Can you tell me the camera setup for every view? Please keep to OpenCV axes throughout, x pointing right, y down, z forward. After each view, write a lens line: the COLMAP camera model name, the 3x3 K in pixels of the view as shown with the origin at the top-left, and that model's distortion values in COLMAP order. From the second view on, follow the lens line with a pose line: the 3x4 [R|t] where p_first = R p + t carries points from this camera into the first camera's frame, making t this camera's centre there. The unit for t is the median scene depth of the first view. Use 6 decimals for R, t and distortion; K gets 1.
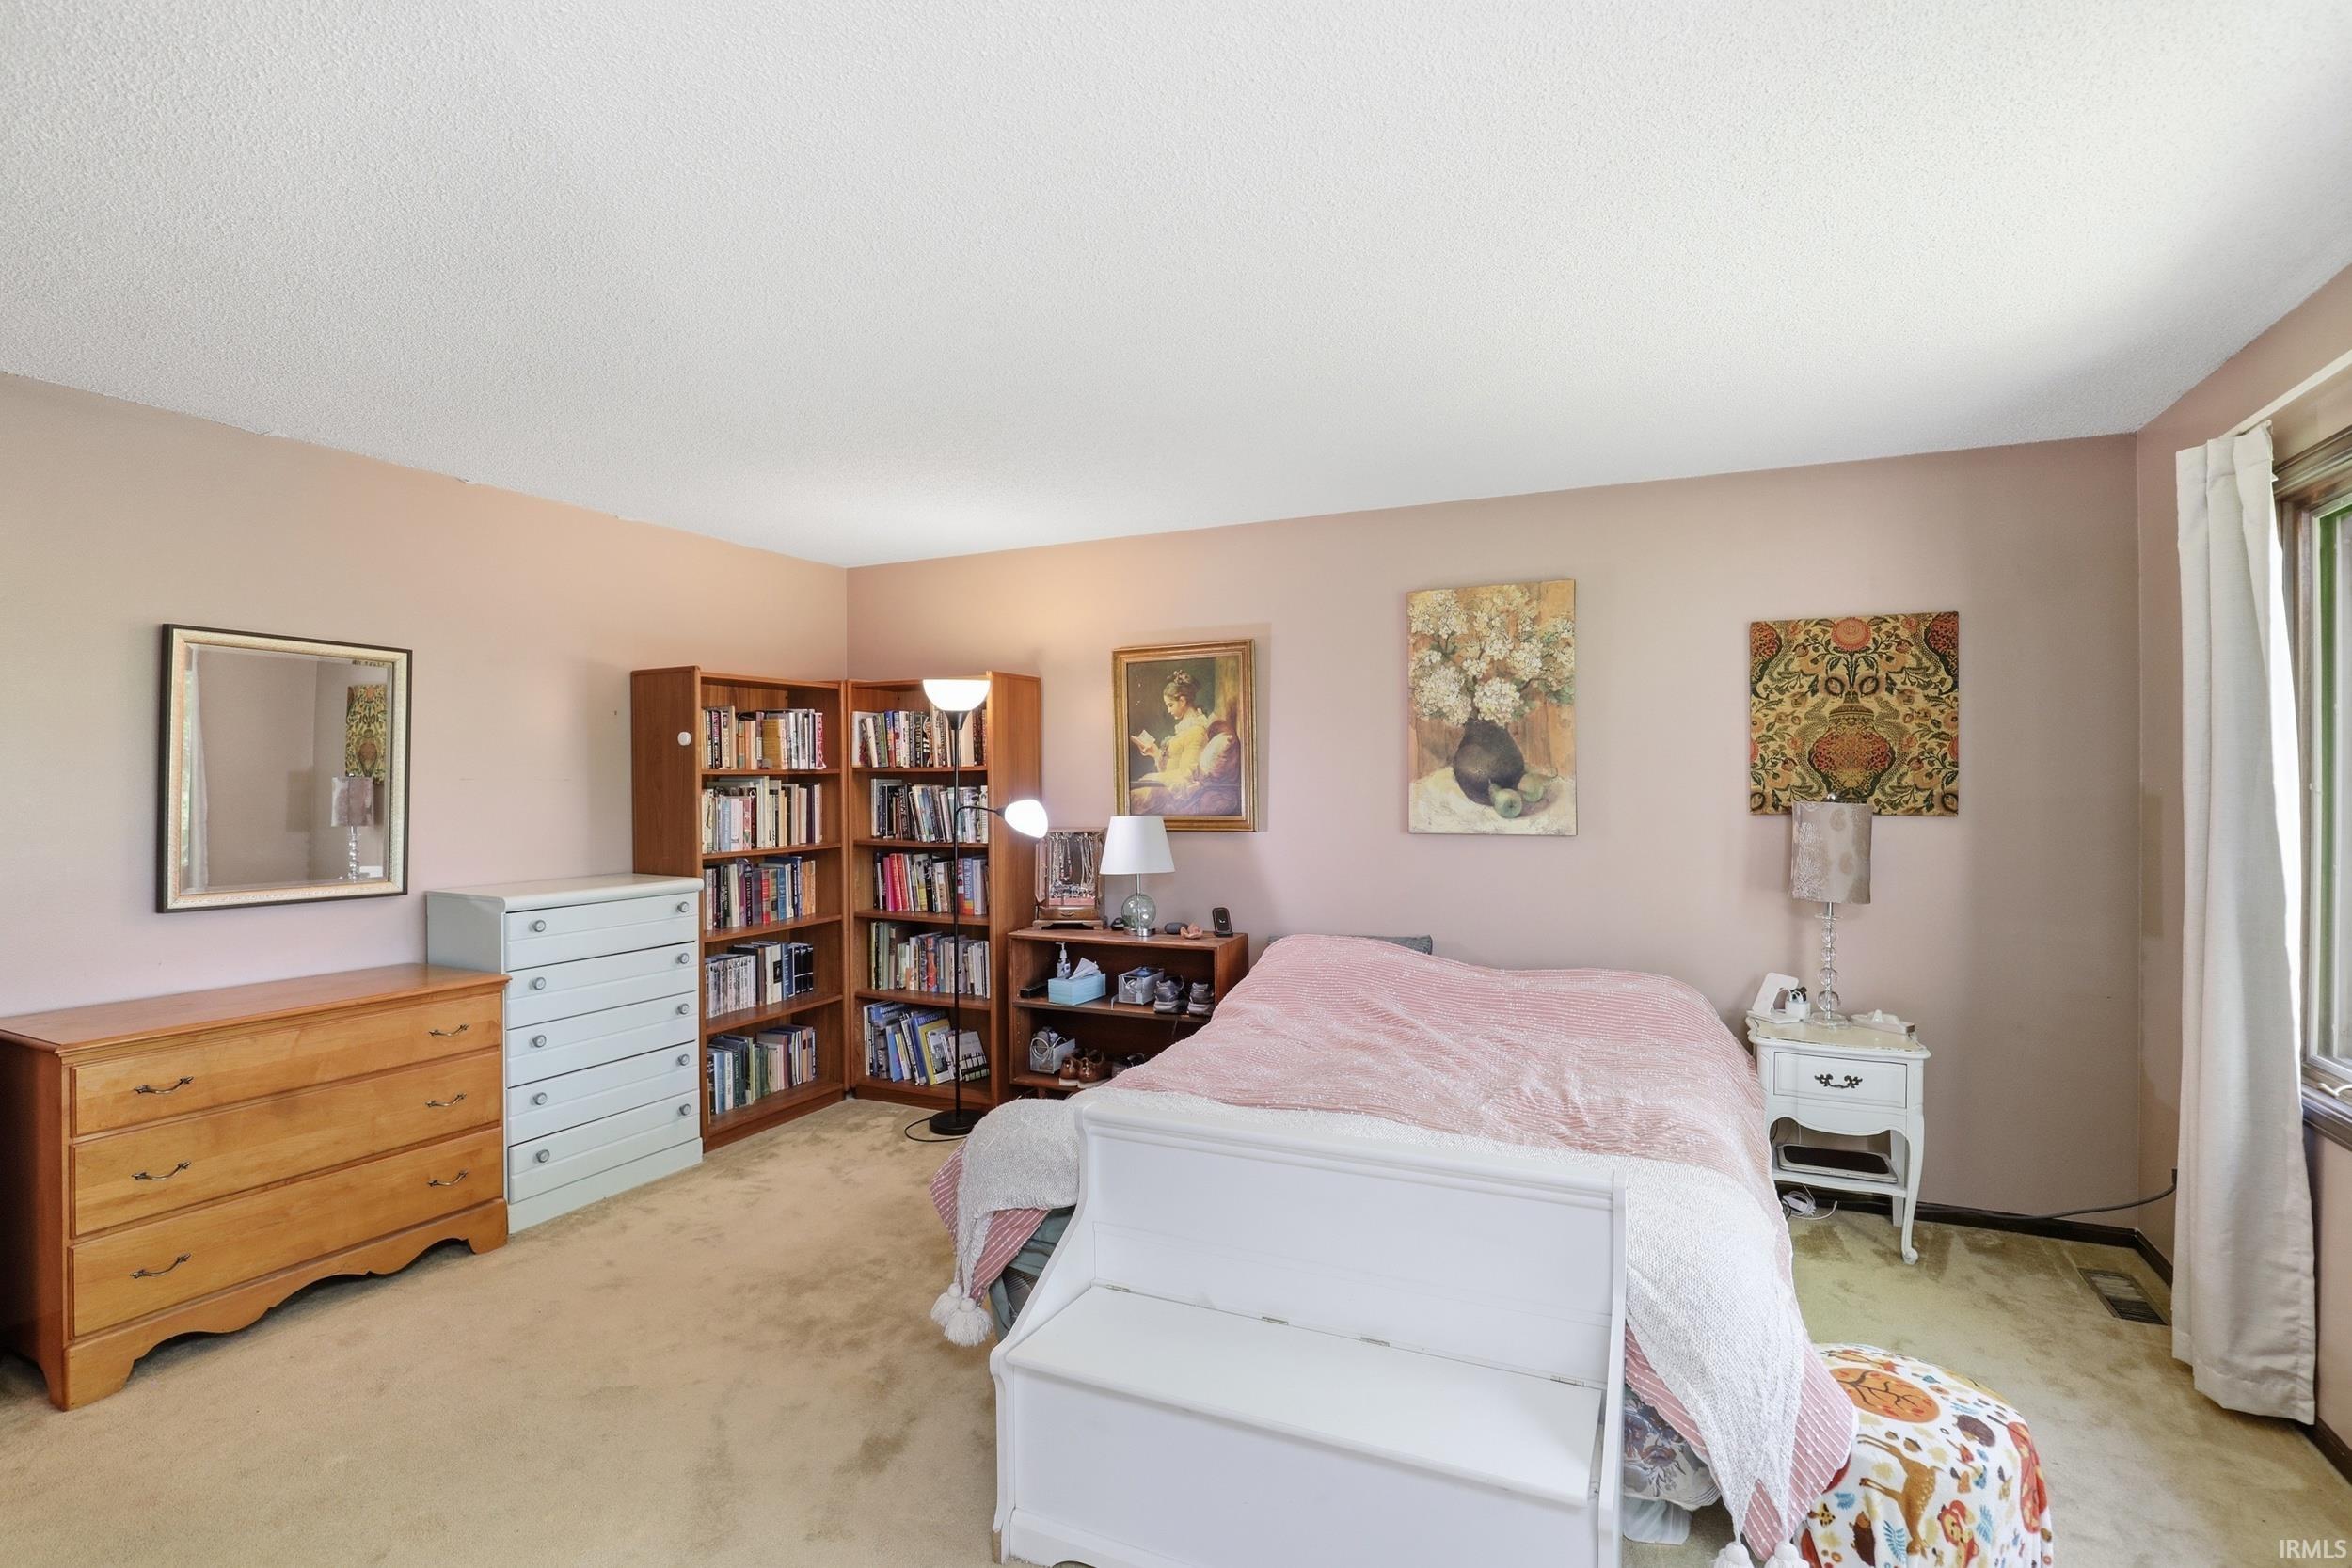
lens RADIAL K [[1085.6, 0, 1184.3], [0, 1085.6, 780.3], [0, 0, 1]] dist [-0.033076, 0.003669]
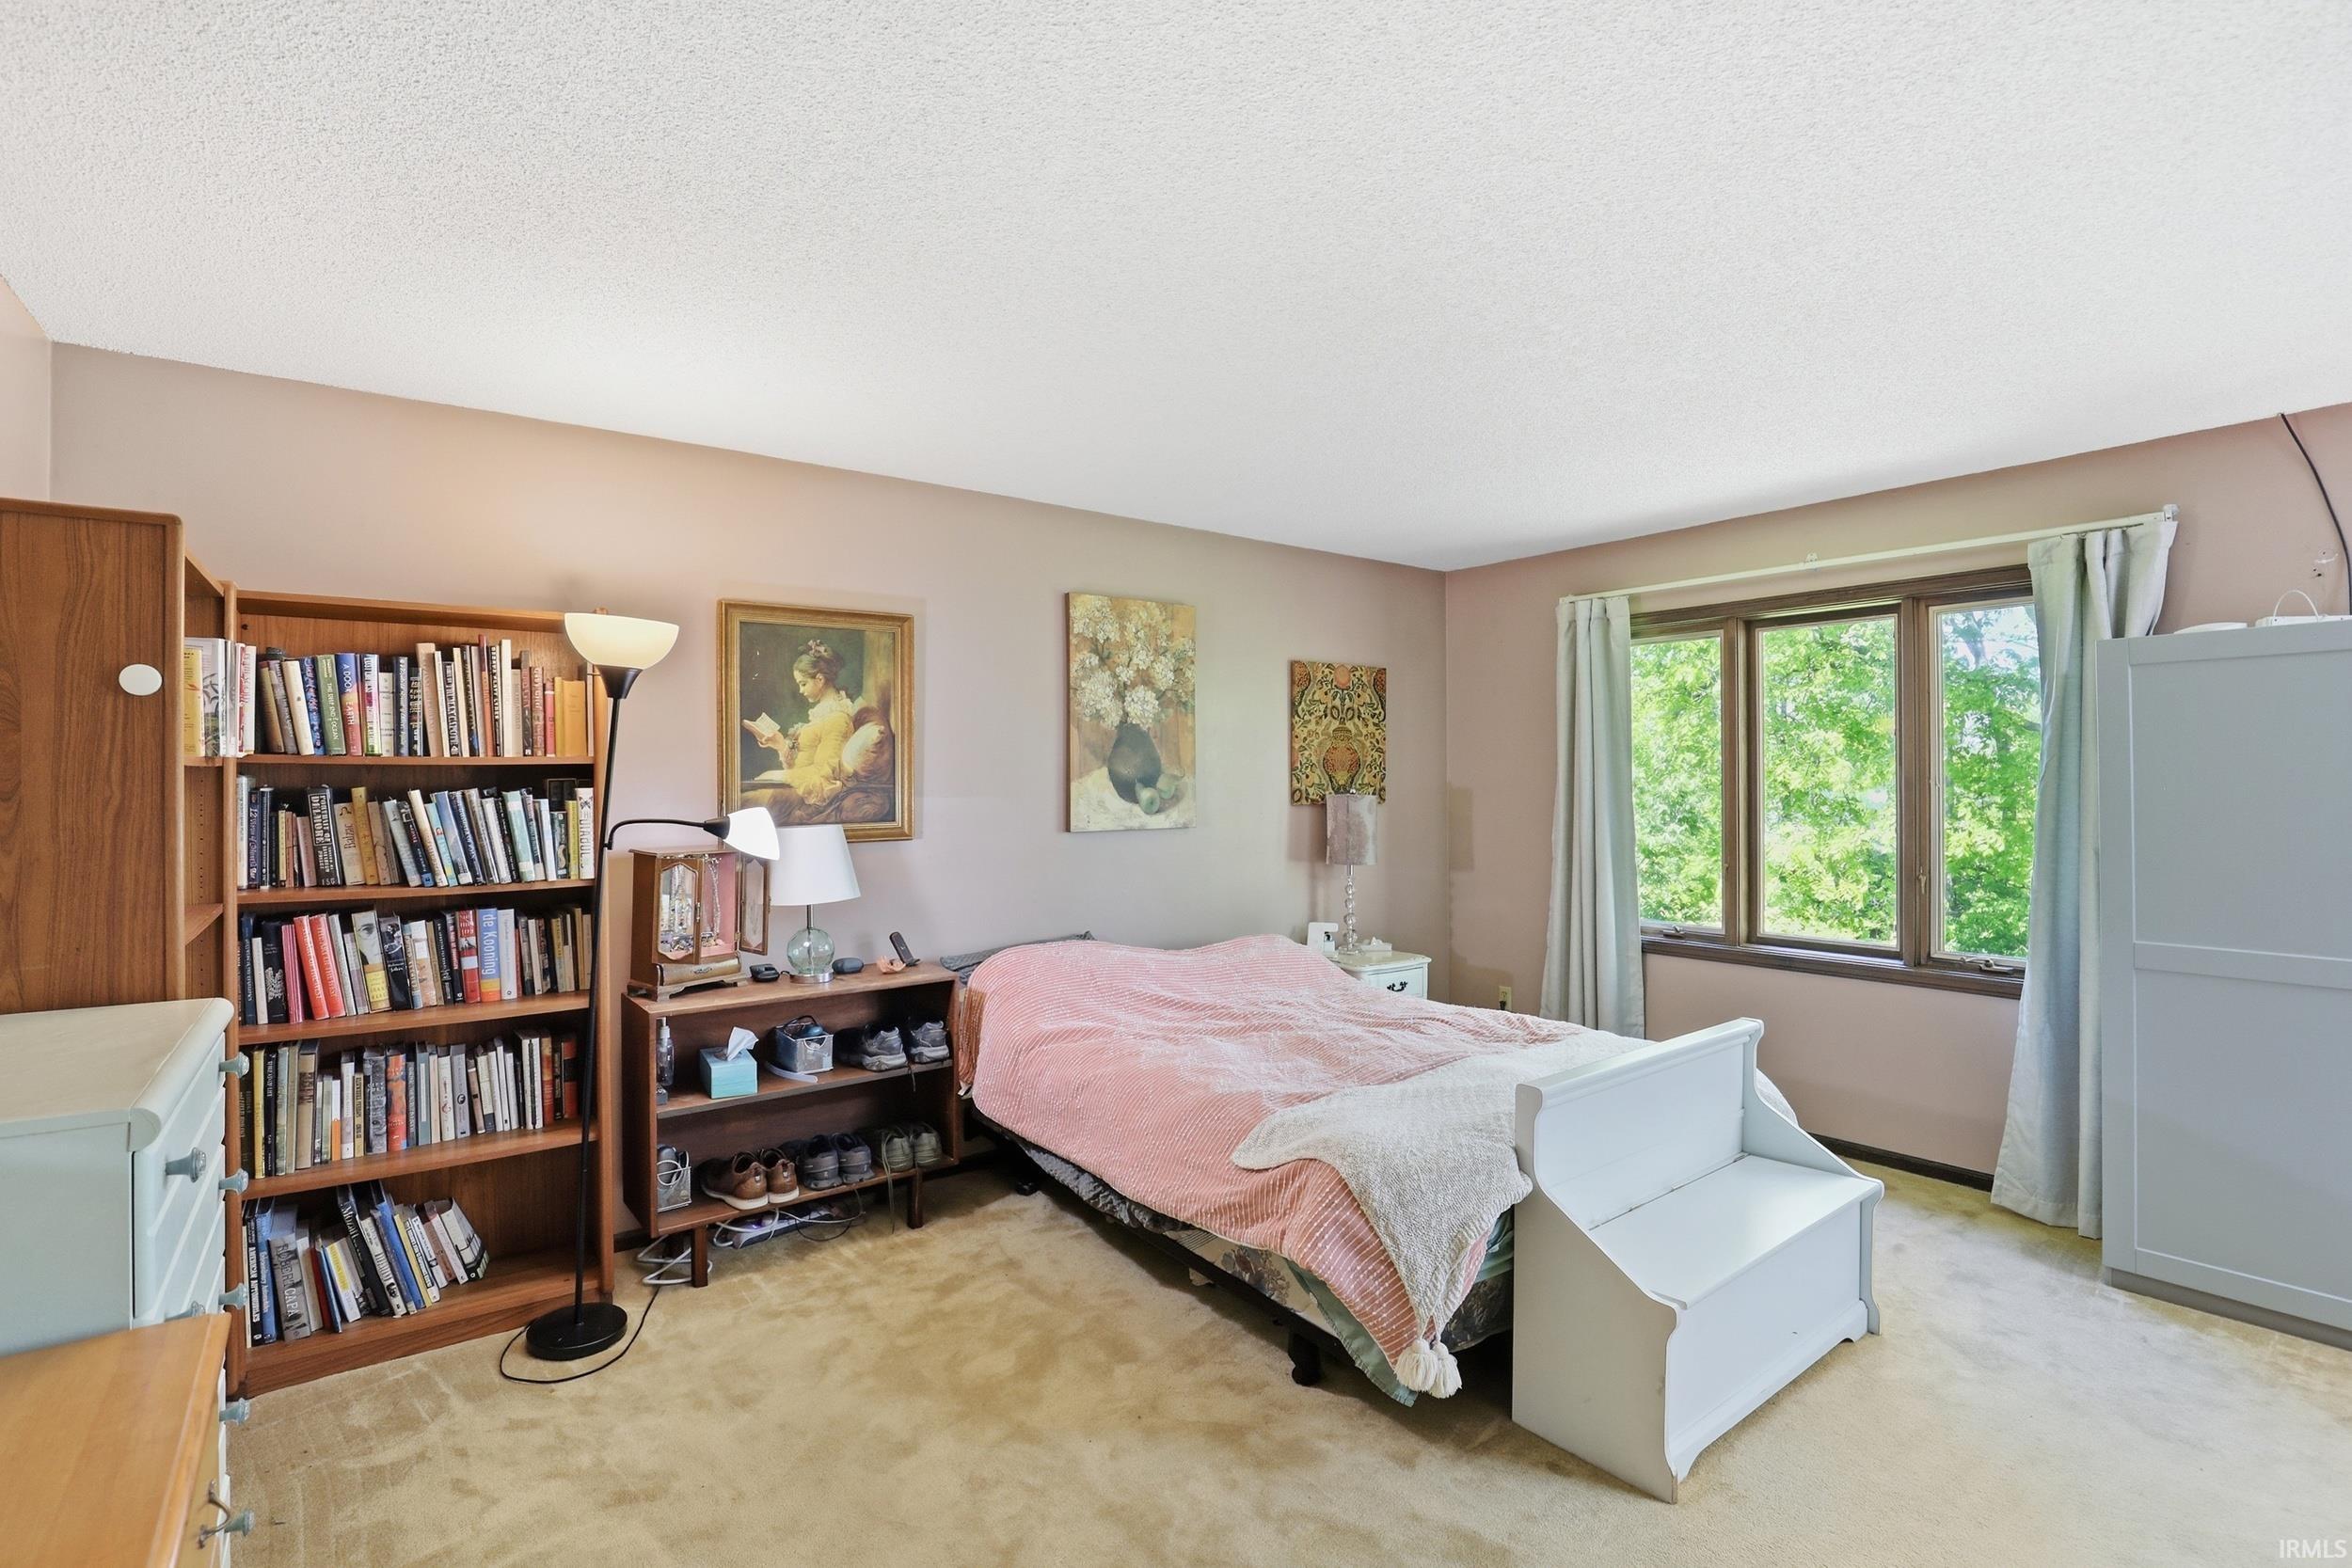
lens RADIAL K [[1085.6, 0, 1186.7], [0, 1085.6, 779.1], [0, 0, 1]] dist [-0.033076, 0.003669]
pose [[0.468016, 0.001545, 0.883718, -0.640465], [0.002648, 0.999992, -0.003151, 0.002897], [-0.883716, 0.003815, 0.468008, 0.441600]]
